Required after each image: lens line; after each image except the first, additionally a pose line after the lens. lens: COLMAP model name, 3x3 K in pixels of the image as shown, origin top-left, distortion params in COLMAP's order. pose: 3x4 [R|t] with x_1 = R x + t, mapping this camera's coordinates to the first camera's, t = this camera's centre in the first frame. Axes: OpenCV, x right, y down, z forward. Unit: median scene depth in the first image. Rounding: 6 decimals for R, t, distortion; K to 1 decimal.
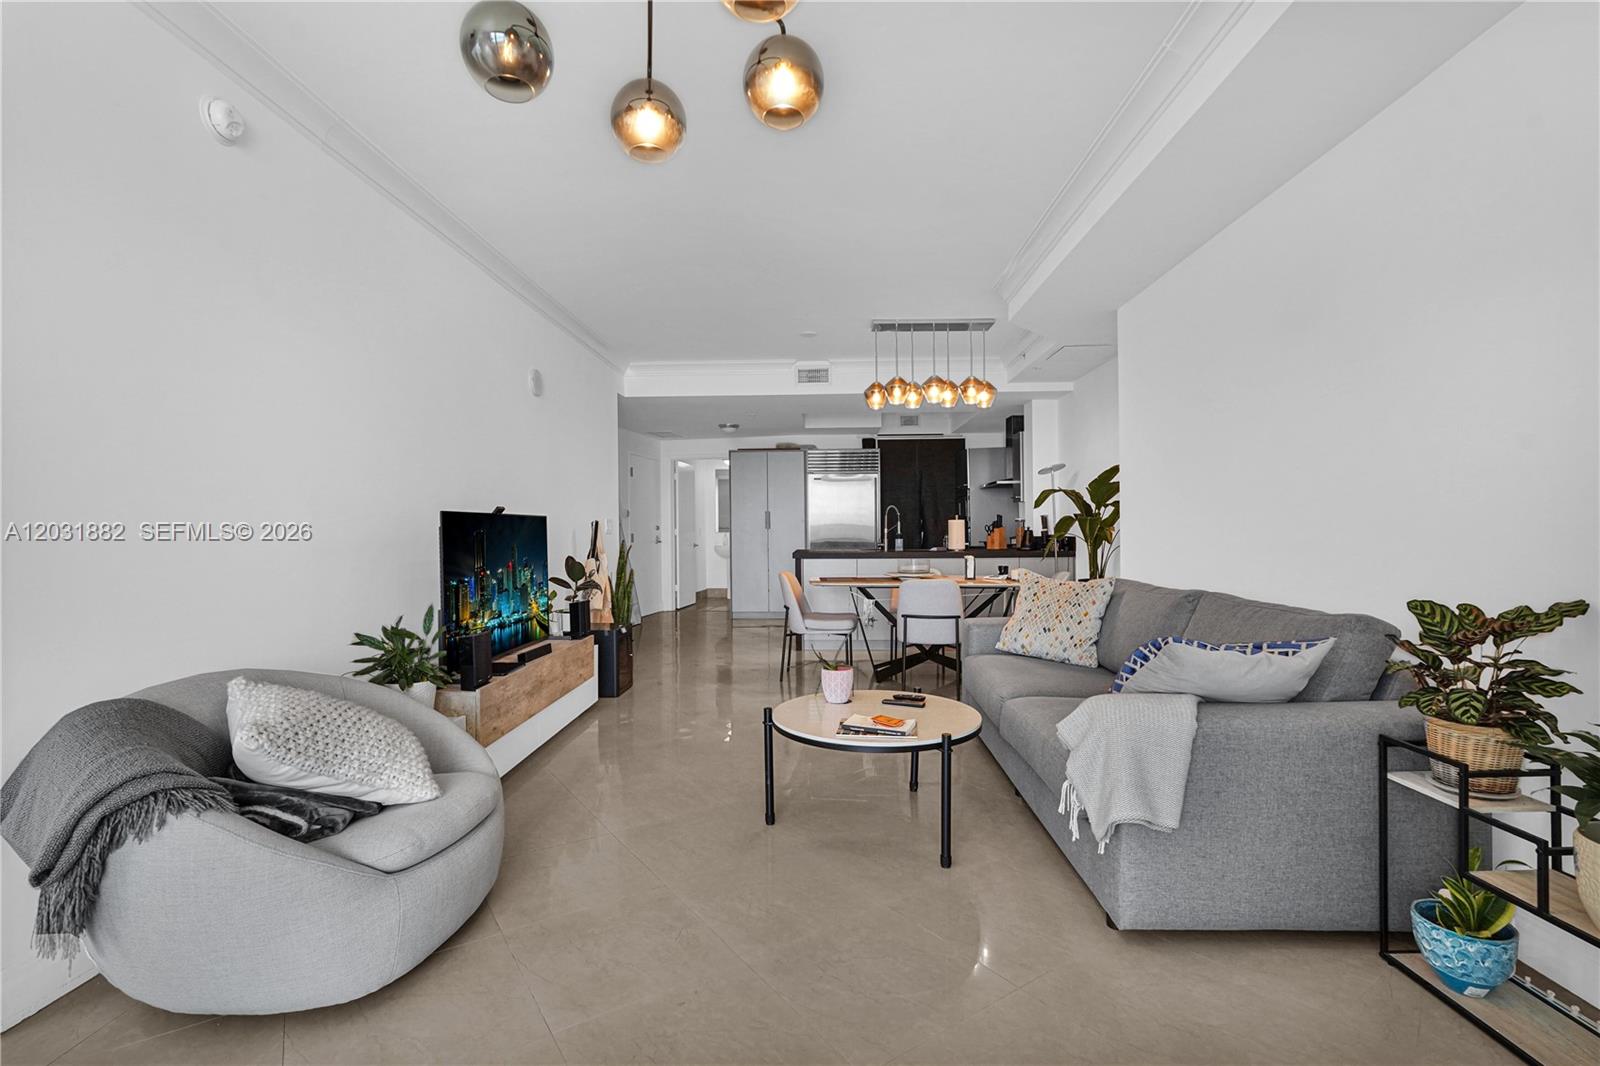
lens RADIAL K [[723.0, 0, 800.4], [0, 723.0, 530.2], [0, 0, 1]] dist [-0.015796, 0.006134]
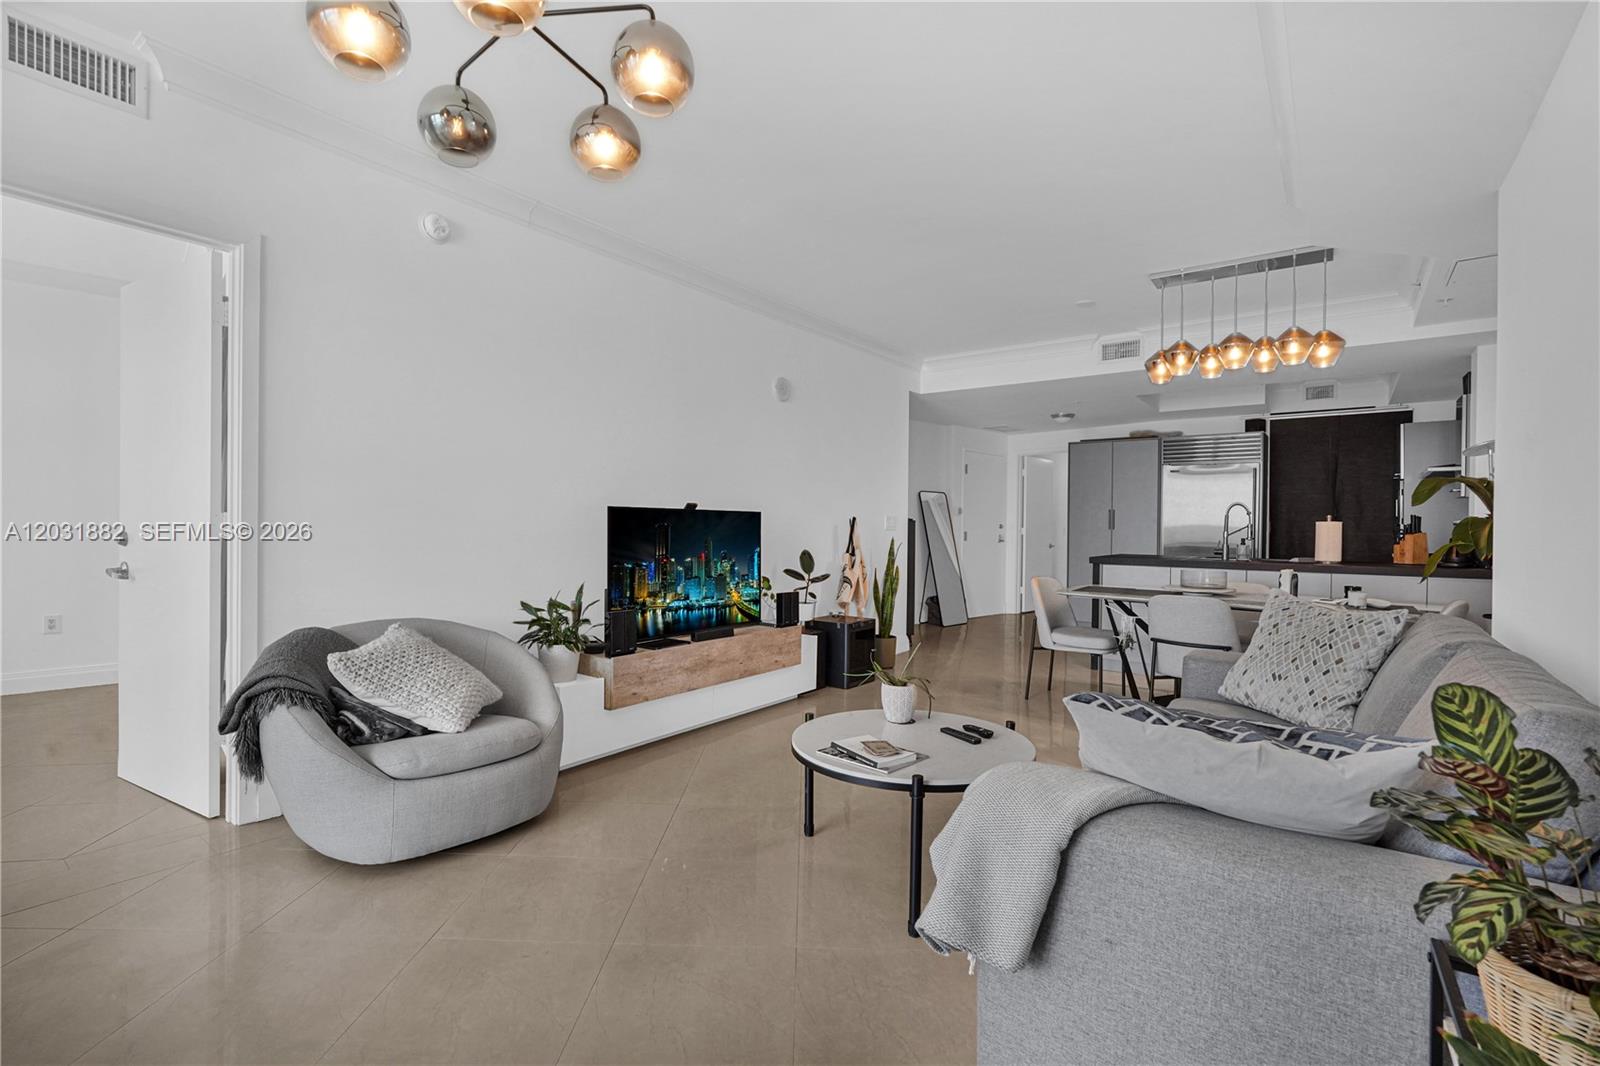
lens RADIAL K [[723.0, 0, 802.4], [0, 723.0, 528.8], [0, 0, 1]] dist [-0.015796, 0.006134]
pose [[0.818919, 0.018940, -0.573596, 0.279997], [-0.018958, 0.999803, 0.005948, -0.001373], [0.573595, 0.006003, 0.819117, 0.122464]]
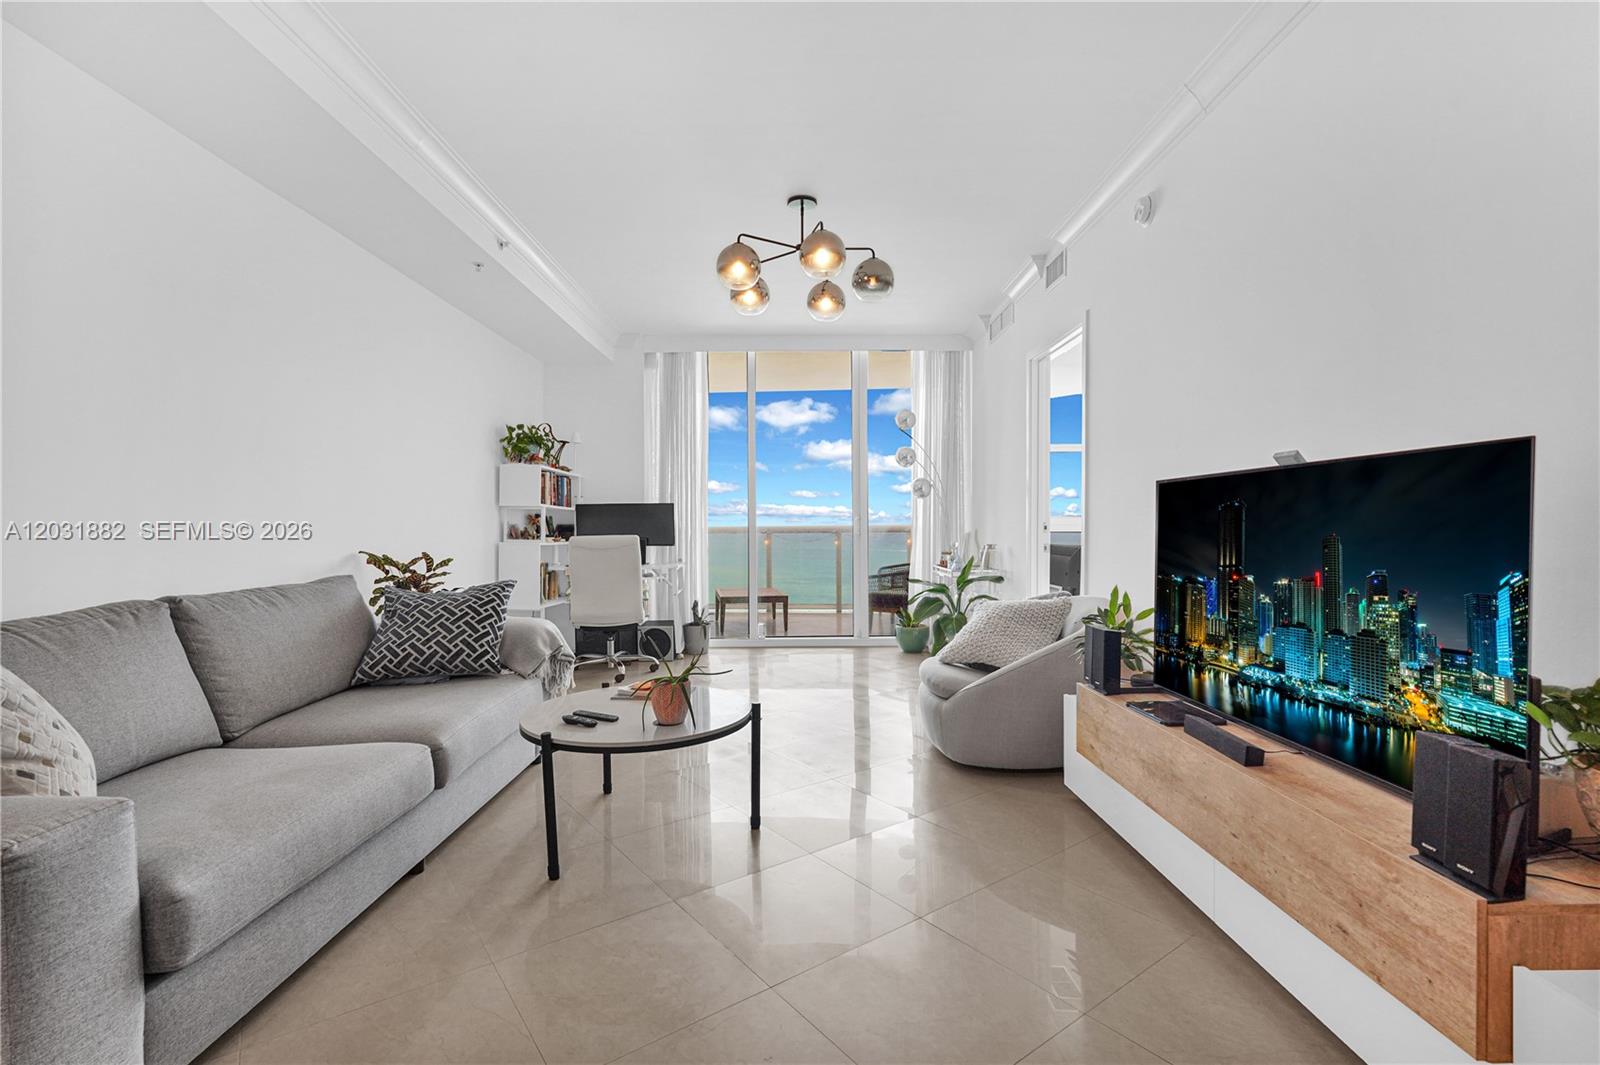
lens RADIAL K [[723.0, 0, 798.3], [0, 723.0, 533.8], [0, 0, 1]] dist [-0.015796, 0.006134]
pose [[-0.999343, 0.008626, -0.035198, -0.039823], [0.008096, 0.999852, 0.015165, 0.009570], [0.035323, 0.014870, -0.999265, 1.099717]]
